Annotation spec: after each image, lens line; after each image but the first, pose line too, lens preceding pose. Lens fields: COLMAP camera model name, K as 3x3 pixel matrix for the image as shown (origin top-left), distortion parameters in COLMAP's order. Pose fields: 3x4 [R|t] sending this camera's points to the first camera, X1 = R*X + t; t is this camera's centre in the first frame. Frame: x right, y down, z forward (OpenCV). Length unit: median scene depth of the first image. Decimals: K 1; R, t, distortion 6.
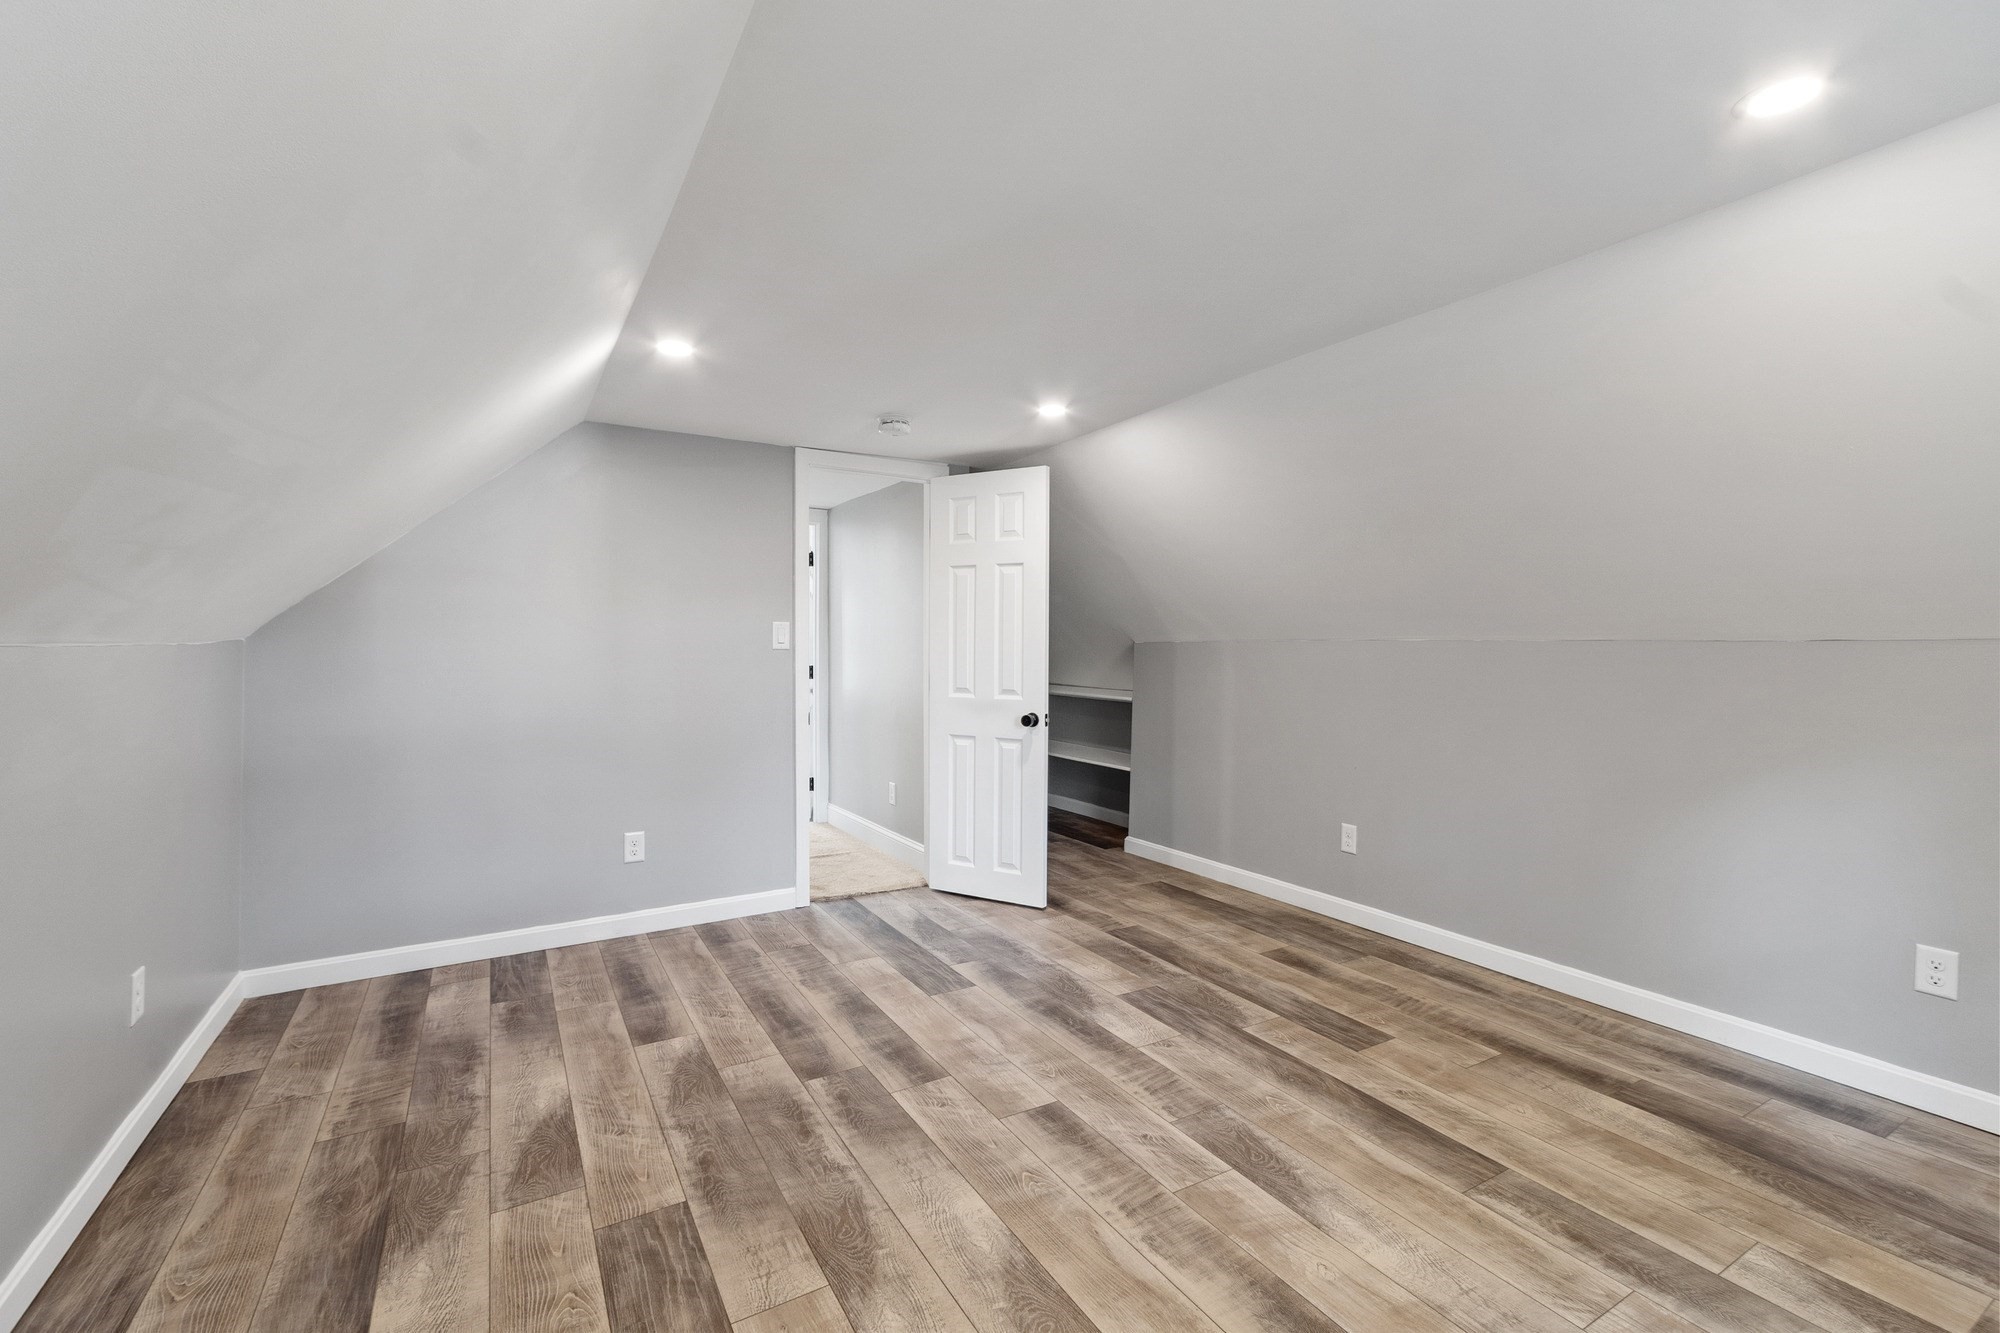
lens RADIAL K [[869.9, 0, 1007.4], [0, 869.9, 670.0], [0, 0, 1]] dist [-0.000388, -0.000392]
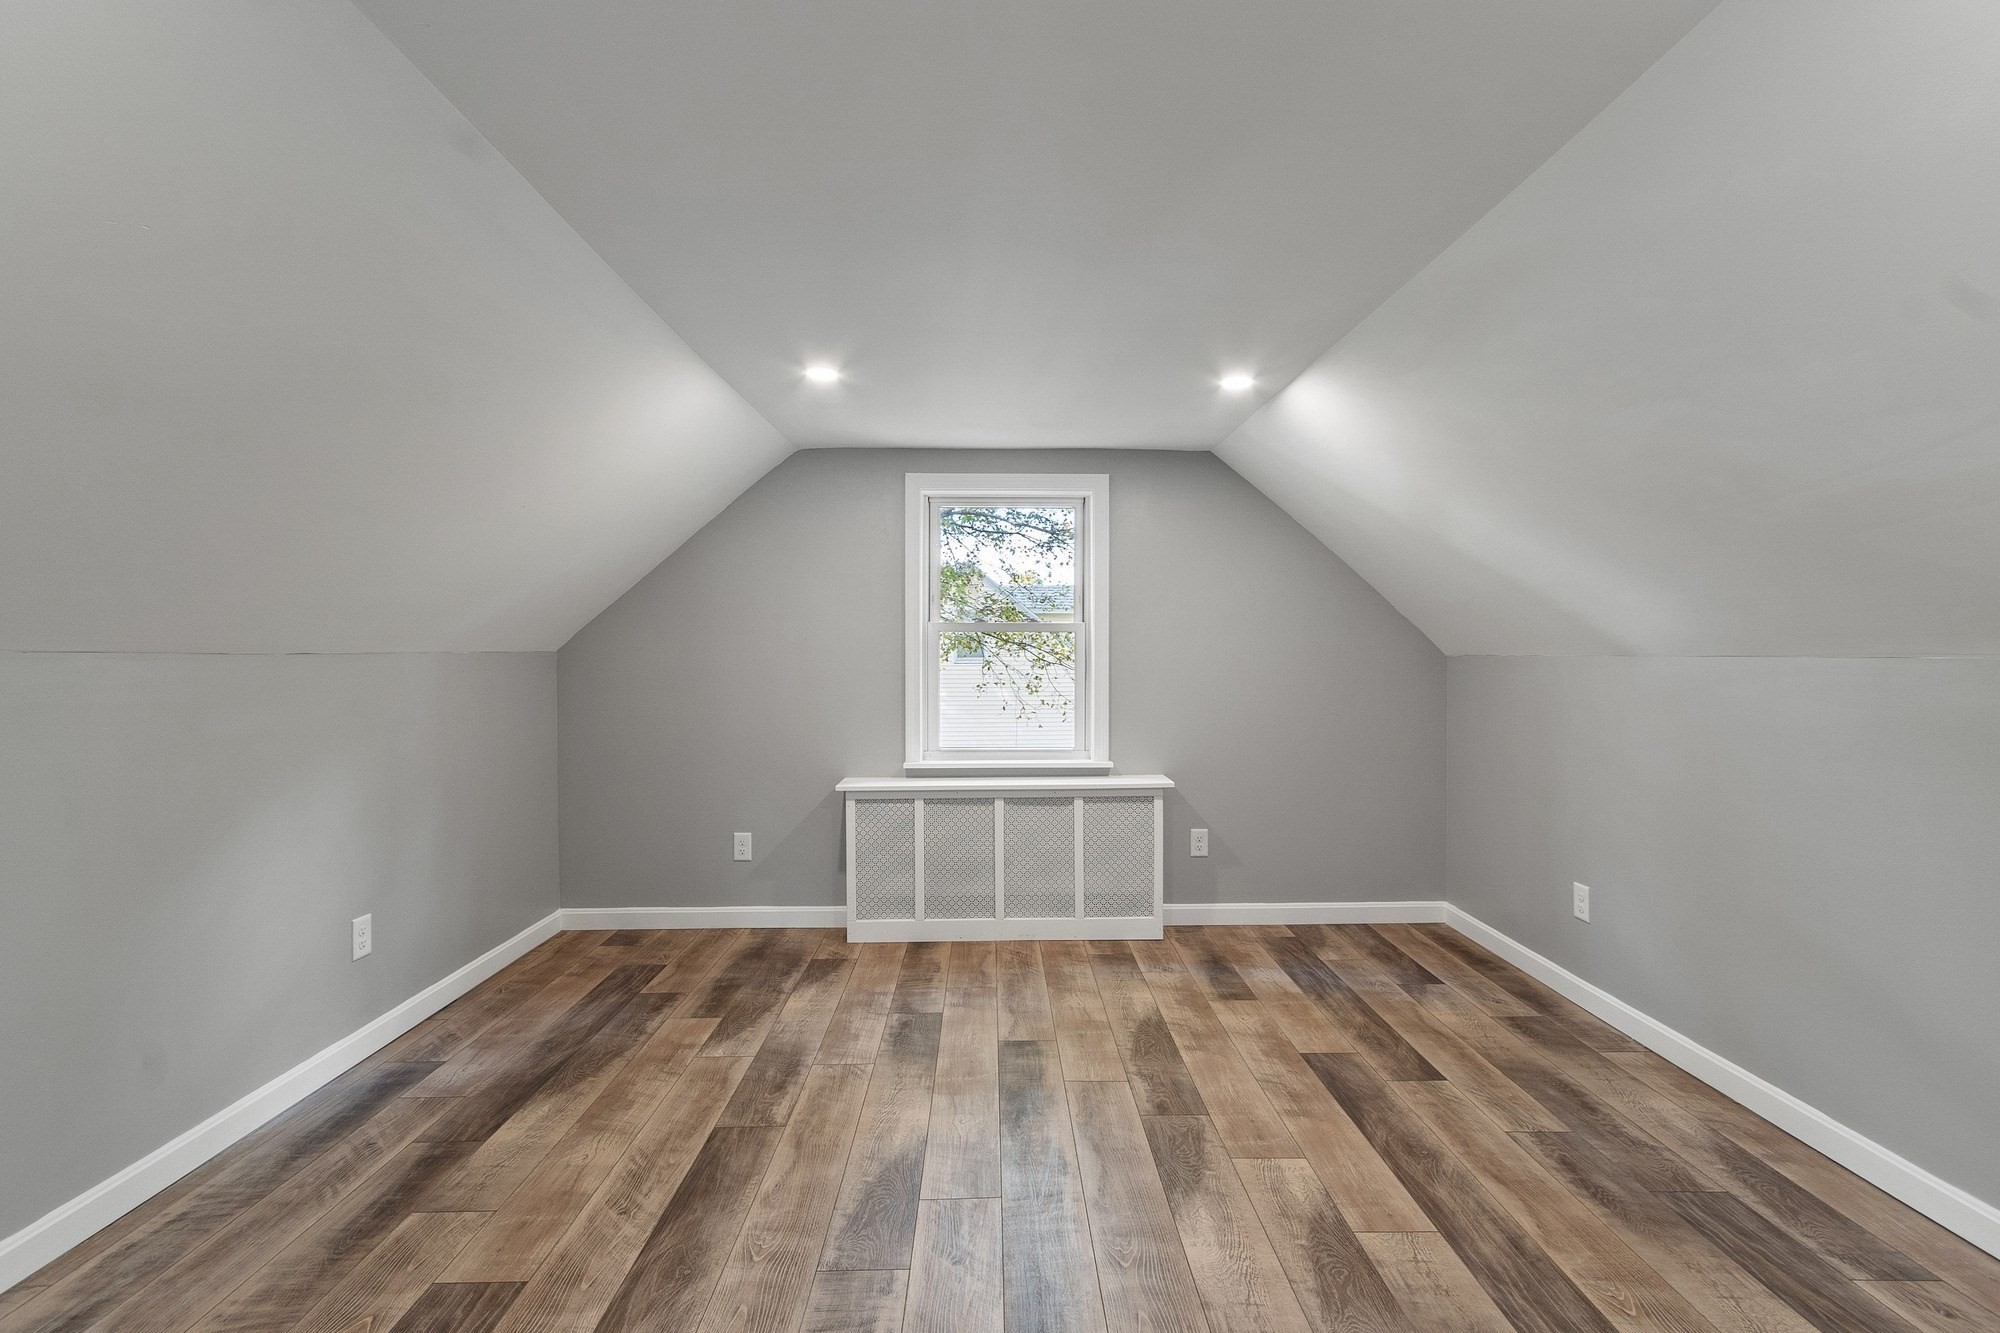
lens RADIAL K [[869.9, 0, 1007.4], [0, 869.9, 670.0], [0, 0, 1]] dist [-0.000388, -0.000392]
pose [[-0.869797, -0.006999, 0.493359, -0.296480], [0.015971, 0.998976, 0.042329, -0.054916], [-0.493151, 0.044697, -0.868795, 1.753524]]
